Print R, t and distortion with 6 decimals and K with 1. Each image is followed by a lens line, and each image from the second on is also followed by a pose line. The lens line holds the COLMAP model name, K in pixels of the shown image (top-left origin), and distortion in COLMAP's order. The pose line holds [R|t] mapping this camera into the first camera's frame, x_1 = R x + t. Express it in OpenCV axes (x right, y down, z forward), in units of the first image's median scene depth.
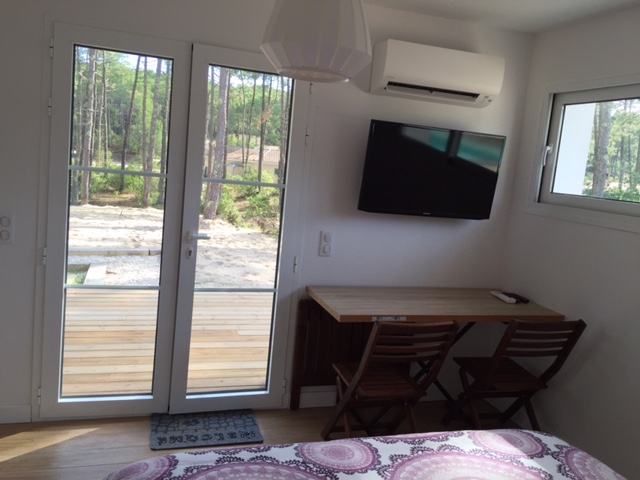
lens RADIAL K [[548.5, 0, 321.3], [0, 548.5, 229.4], [0, 0, 1]] dist [0.094182, -0.128586]
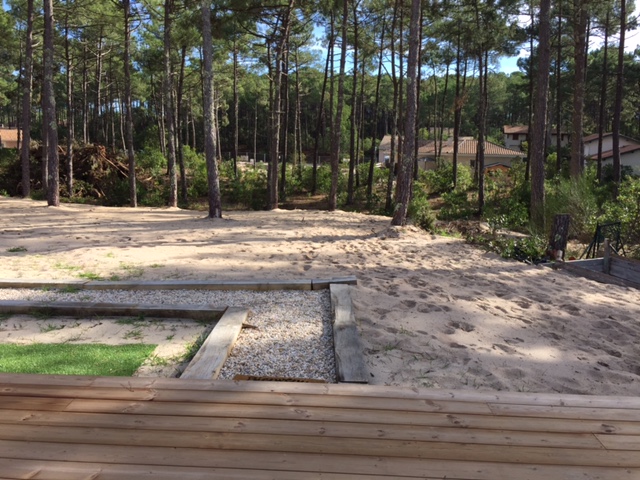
lens RADIAL K [[548.5, 0, 321.3], [0, 548.5, 229.4], [0, 0, 1]] dist [0.094182, -0.128586]
pose [[0.940423, -0.016874, -0.339587, -0.020884], [0.019727, 0.999793, 0.004948, -0.012073], [0.339433, -0.011352, 0.940562, 0.120715]]
